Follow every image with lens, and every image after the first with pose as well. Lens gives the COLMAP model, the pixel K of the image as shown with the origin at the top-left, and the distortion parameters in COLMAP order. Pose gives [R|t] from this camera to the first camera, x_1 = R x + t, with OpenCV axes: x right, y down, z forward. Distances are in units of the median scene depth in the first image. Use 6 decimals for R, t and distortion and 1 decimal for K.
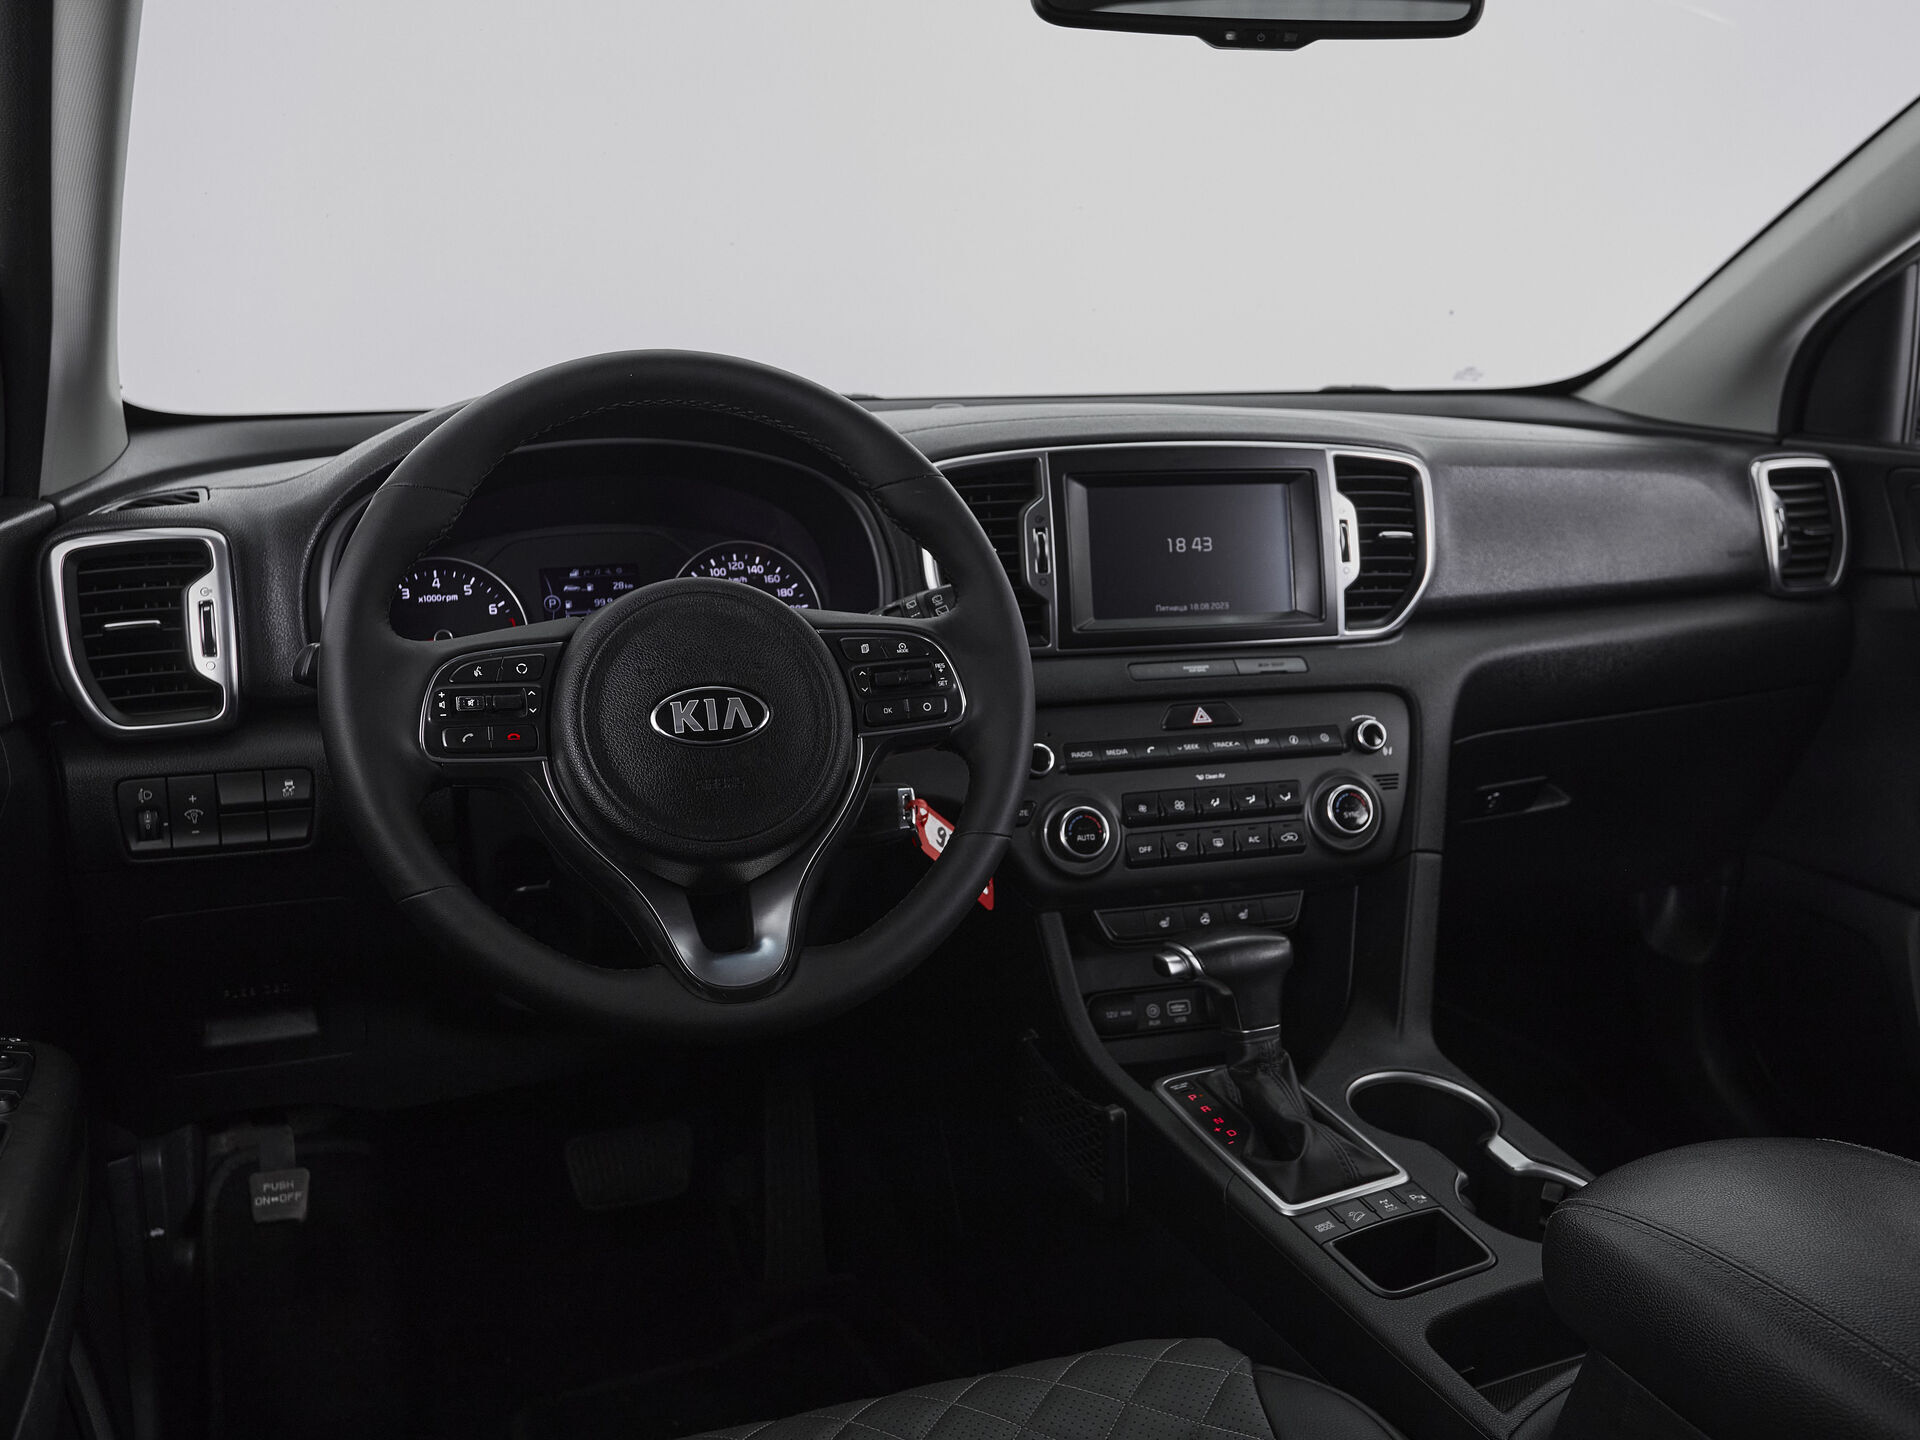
lens RADIAL K [[1660.0, 0, 961.6], [0, 1660.0, 662.0], [0, 0, 1]] dist [-0.042571, 0.007898]
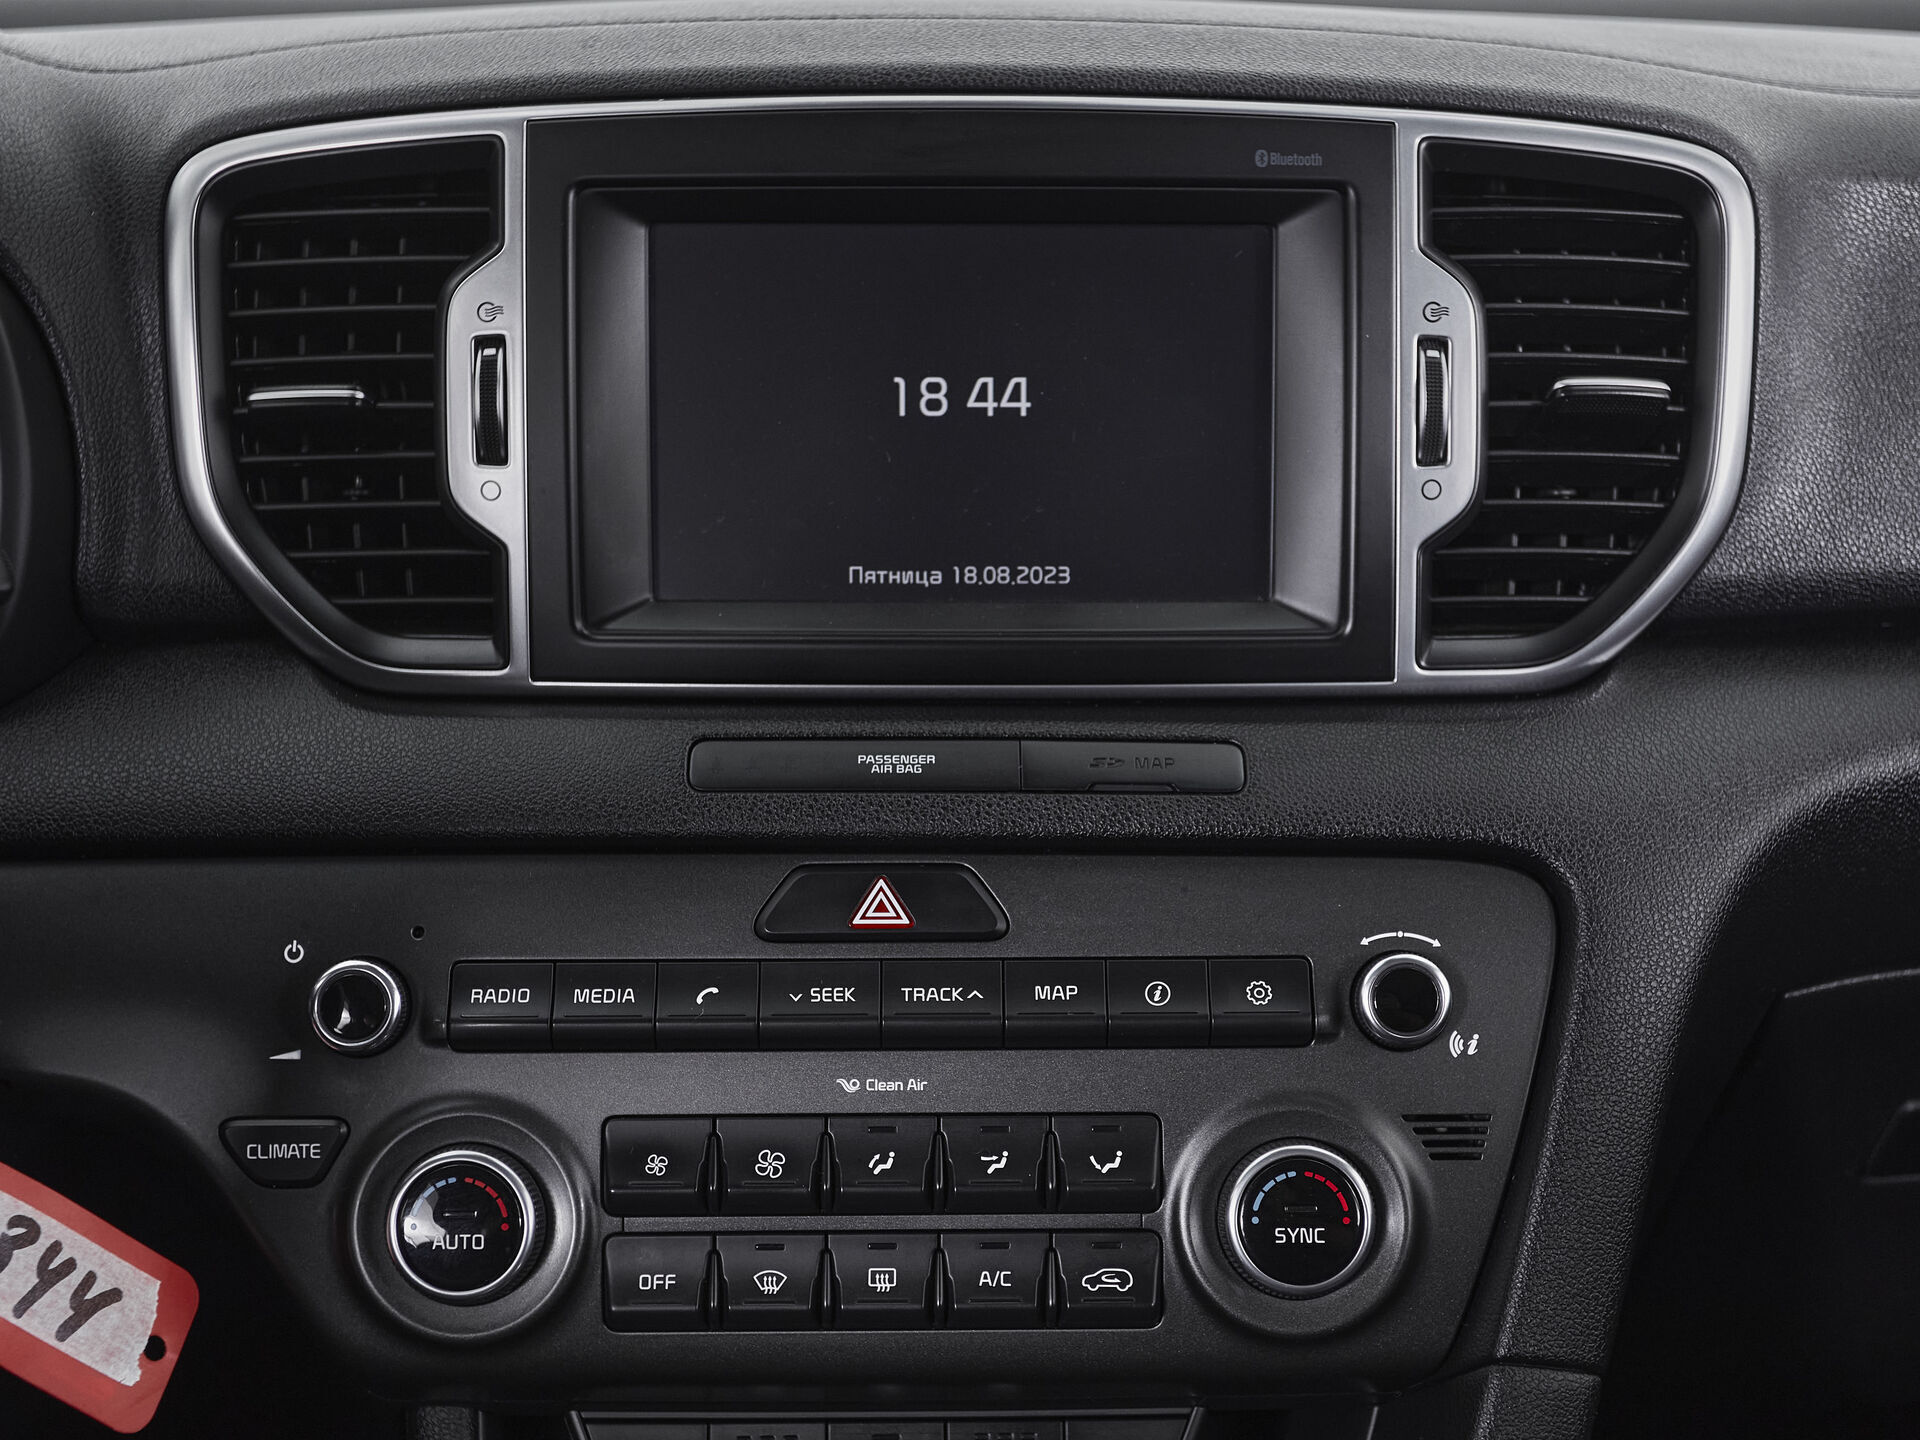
lens RADIAL K [[2725.2, 0, 962.7], [0, 2725.2, 741.8], [0, 0, 1]] dist [0.012789, 0.102587]
pose [[0.968064, 0.072545, -0.239977, 0.291546], [-0.048327, 0.993264, 0.105313, -0.061064], [0.246000, -0.090353, 0.965049, 0.454625]]
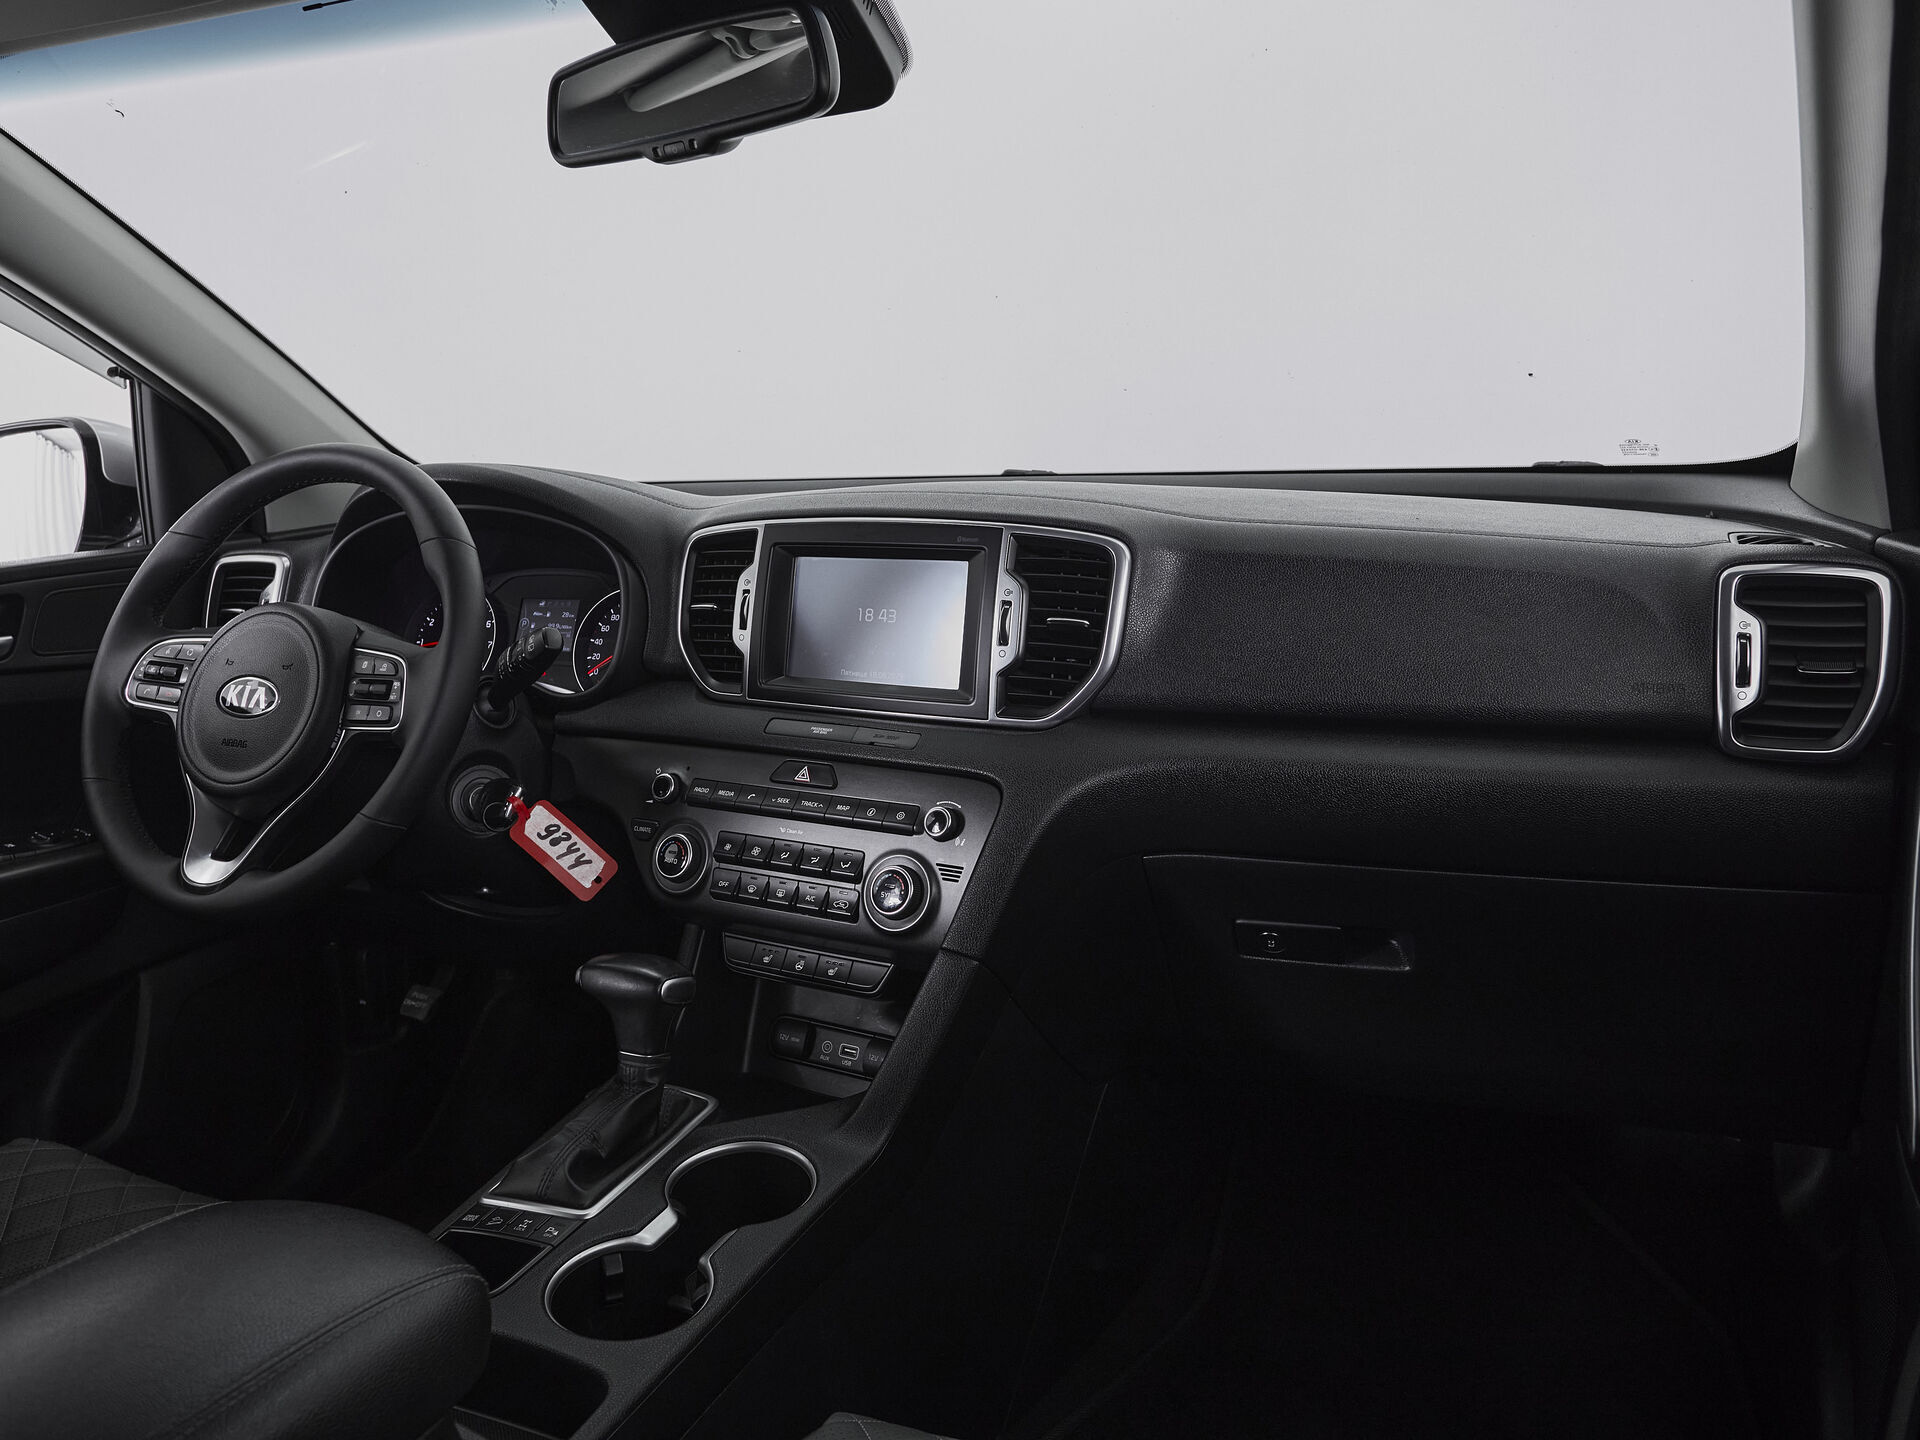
lens RADIAL K [[1450.8, 0, 957.8], [0, 1450.8, 657.1], [0, 0, 1]] dist [-0.067560, 0.064267]
pose [[0.706673, 0.091232, -0.701634, 0.849912], [-0.112178, 0.993556, 0.016206, -0.067415], [0.698591, 0.067255, 0.712354, 0.398033]]
